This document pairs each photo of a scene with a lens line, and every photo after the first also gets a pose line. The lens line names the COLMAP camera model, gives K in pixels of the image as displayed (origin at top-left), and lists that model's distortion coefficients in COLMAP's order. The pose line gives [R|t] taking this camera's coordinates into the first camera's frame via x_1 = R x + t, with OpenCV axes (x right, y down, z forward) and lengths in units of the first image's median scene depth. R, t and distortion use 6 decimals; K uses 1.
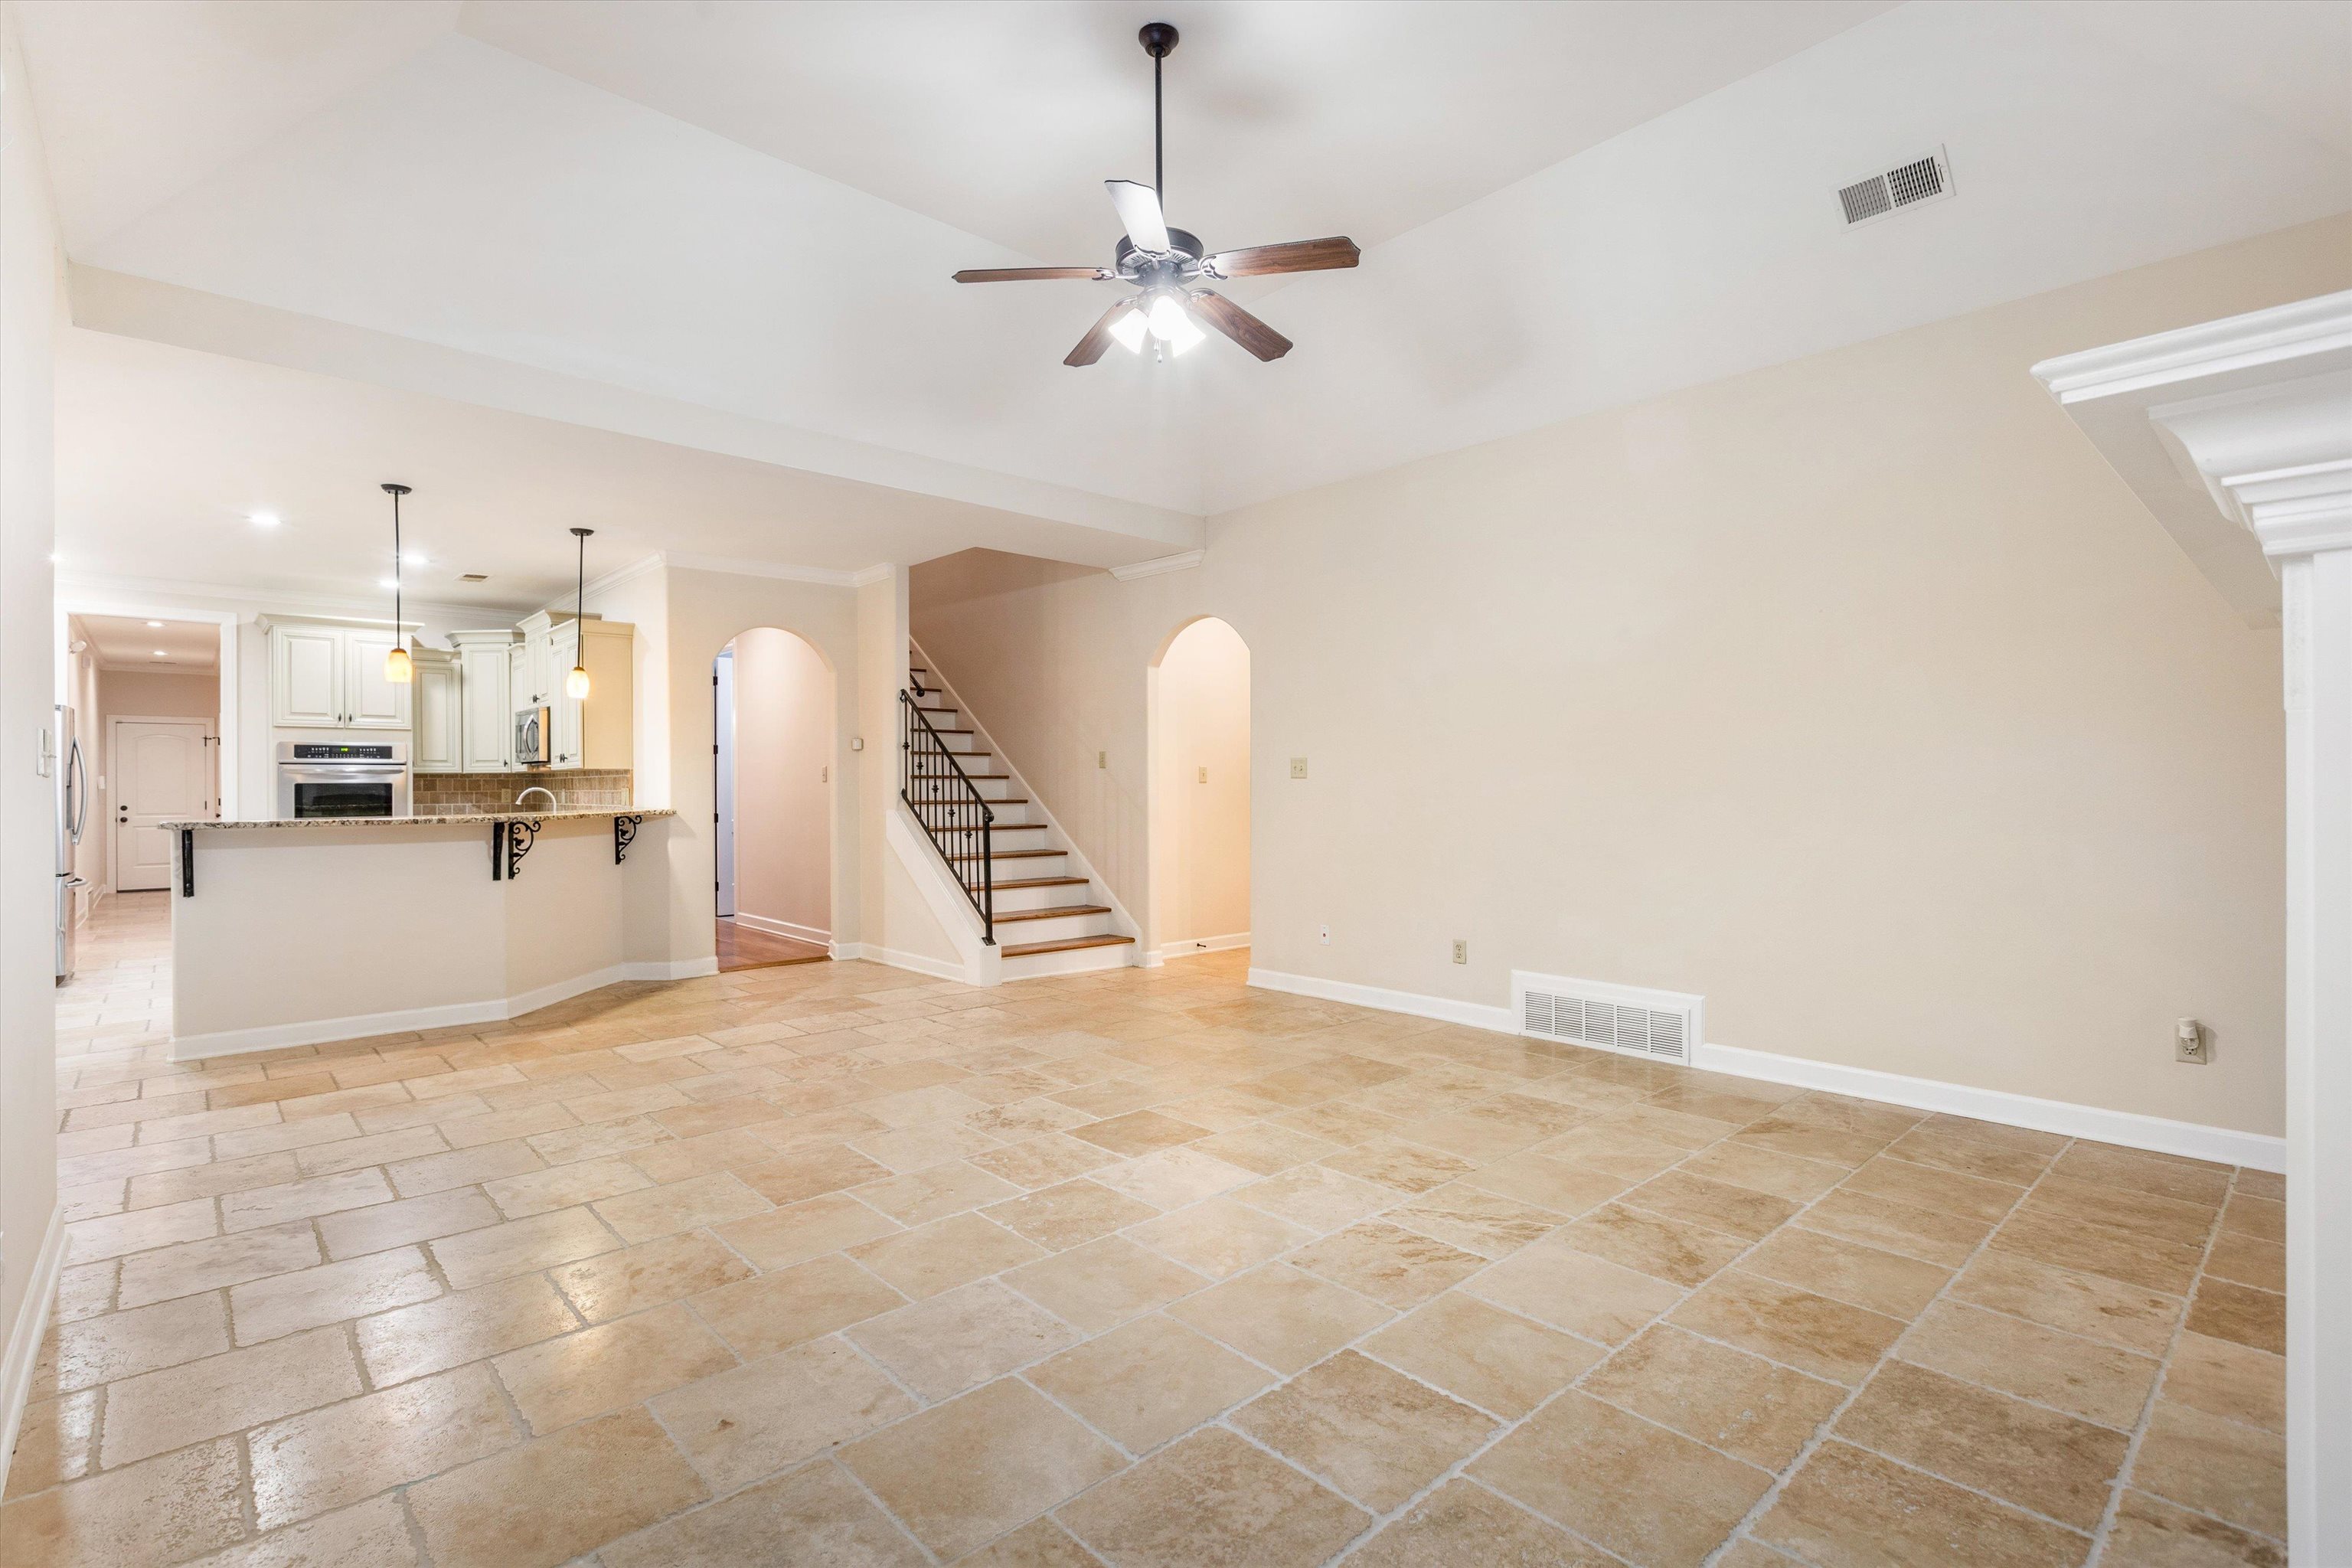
lens RADIAL K [[1071.0, 0, 1131.6], [0, 1071.0, 836.3], [0, 0, 1]] dist [0.002272, 0.001228]
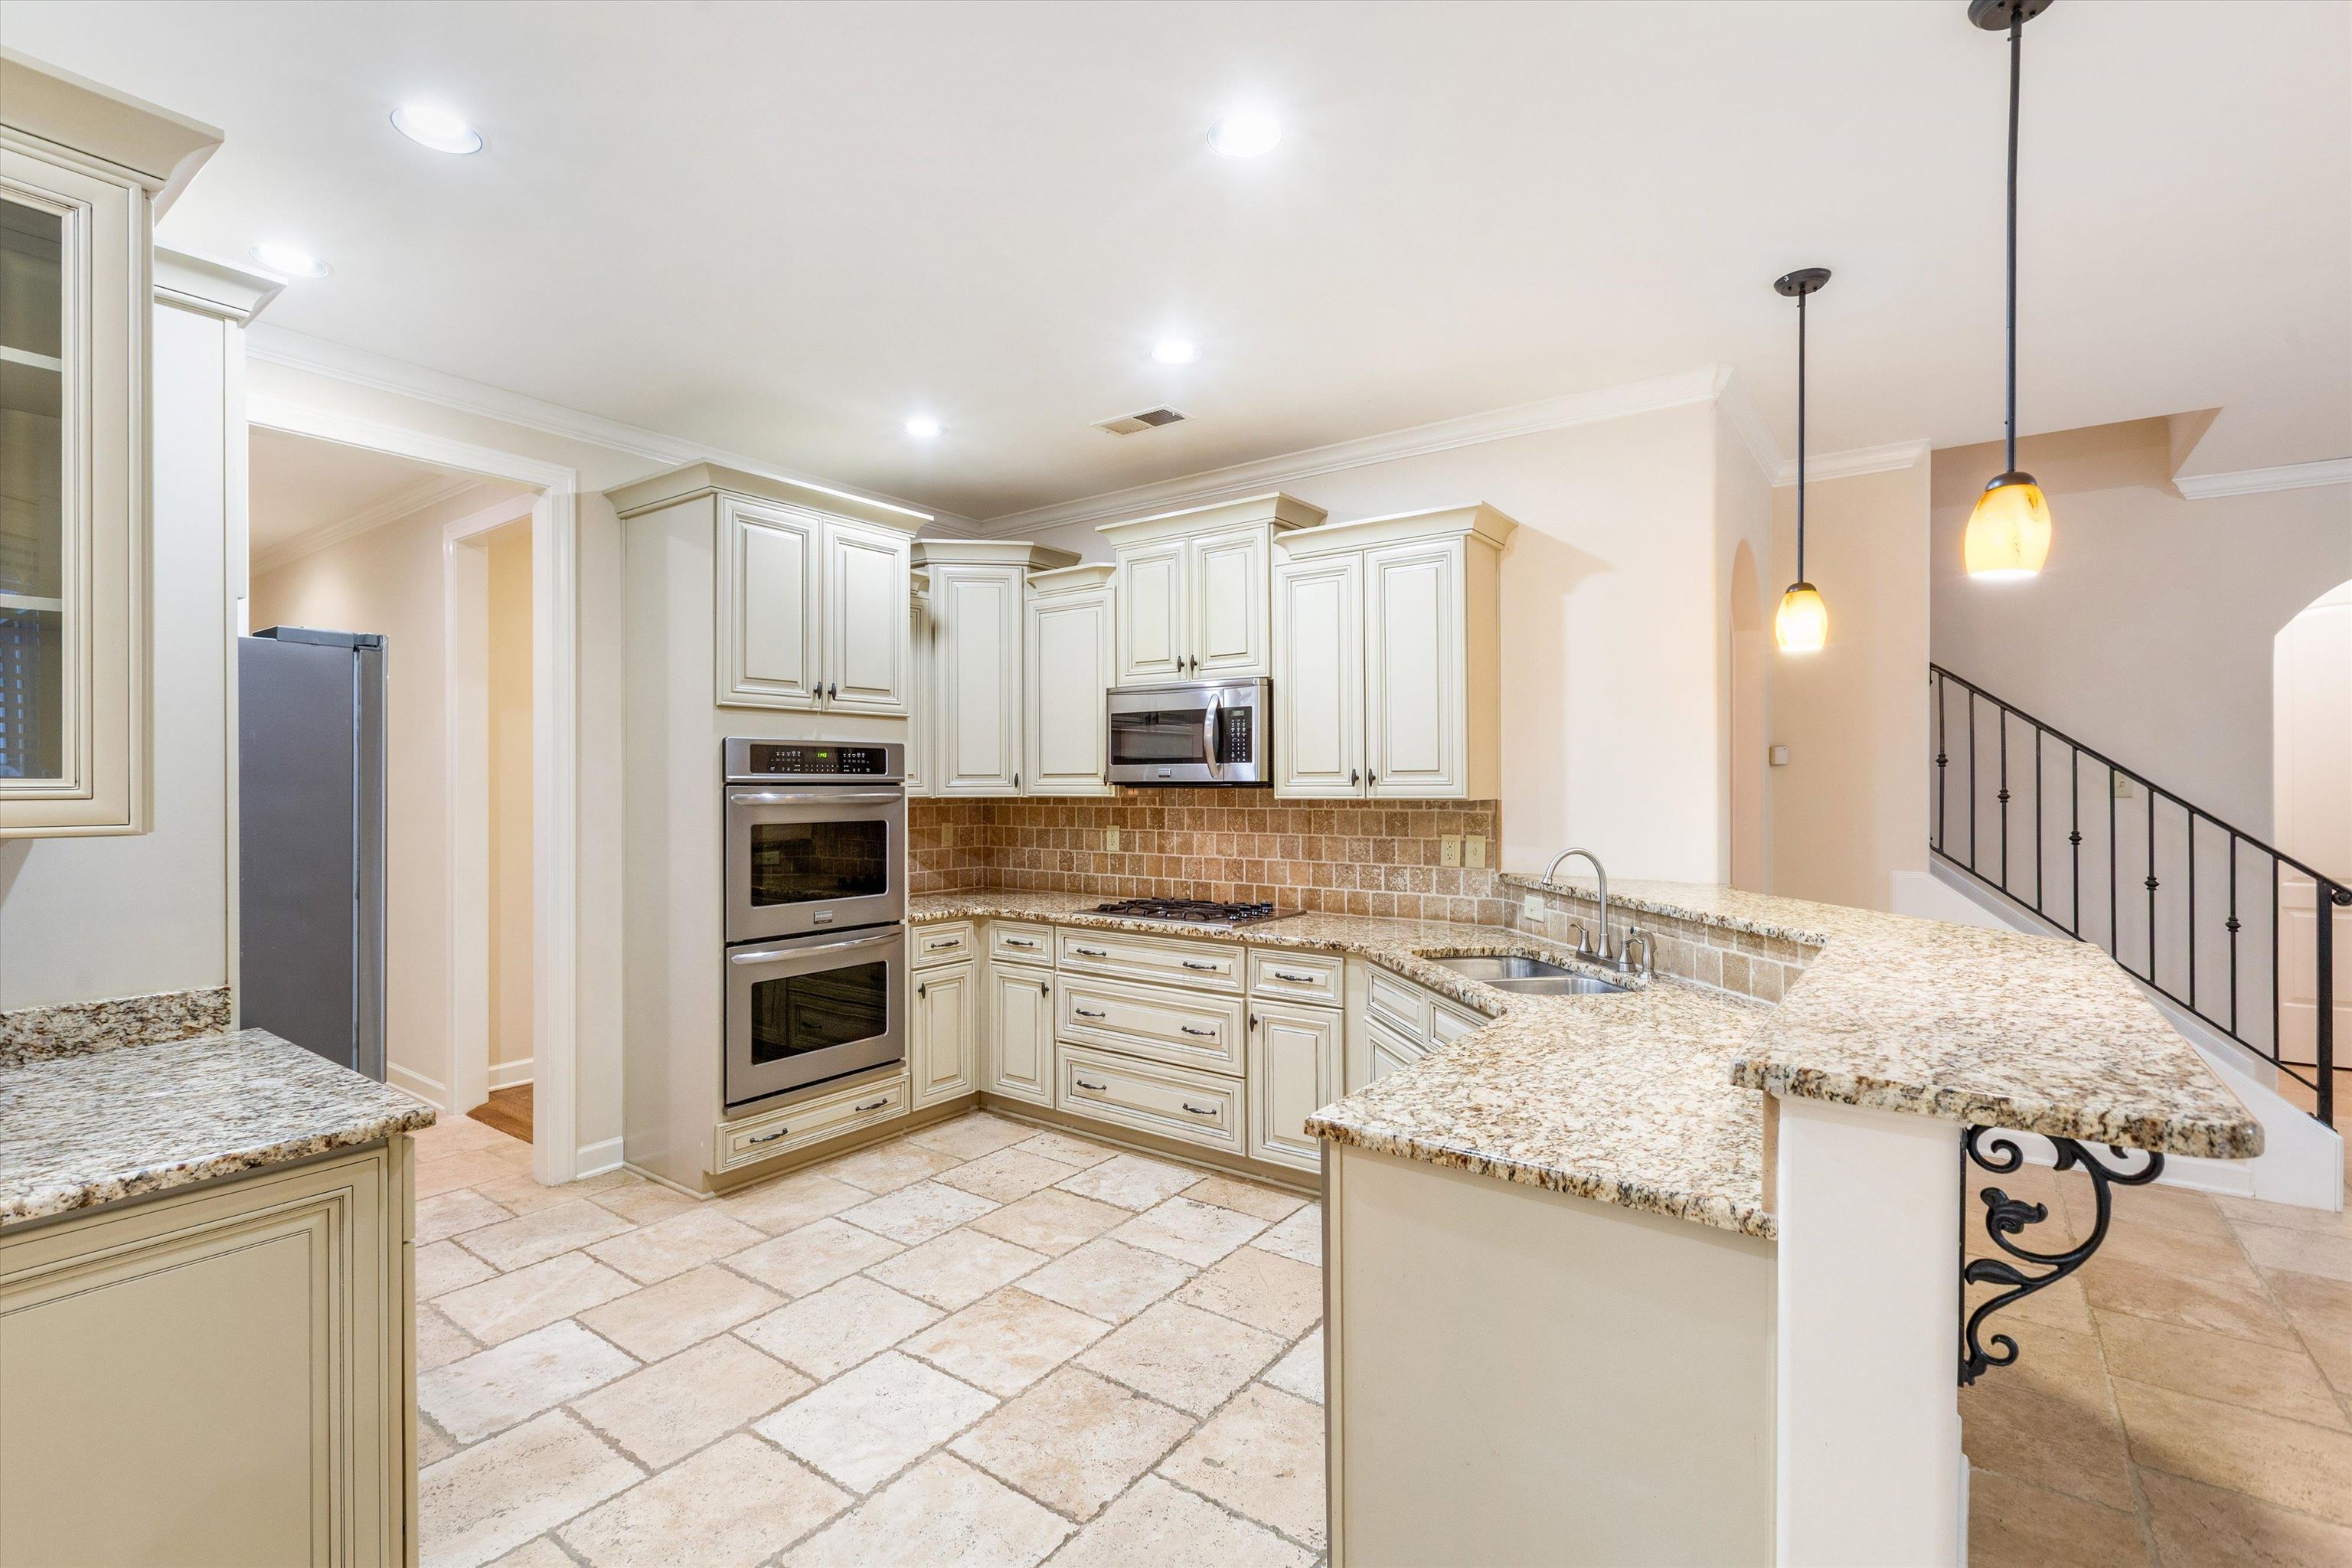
lens RADIAL K [[1071.0, 0, 1165.6], [0, 1071.0, 778.9], [0, 0, 1]] dist [0.002272, 0.001228]
pose [[0.977555, 0.004484, 0.210632, -1.393975], [0.006904, 0.998555, -0.053299, -0.086908], [-0.210566, 0.053557, 0.976111, 0.994941]]
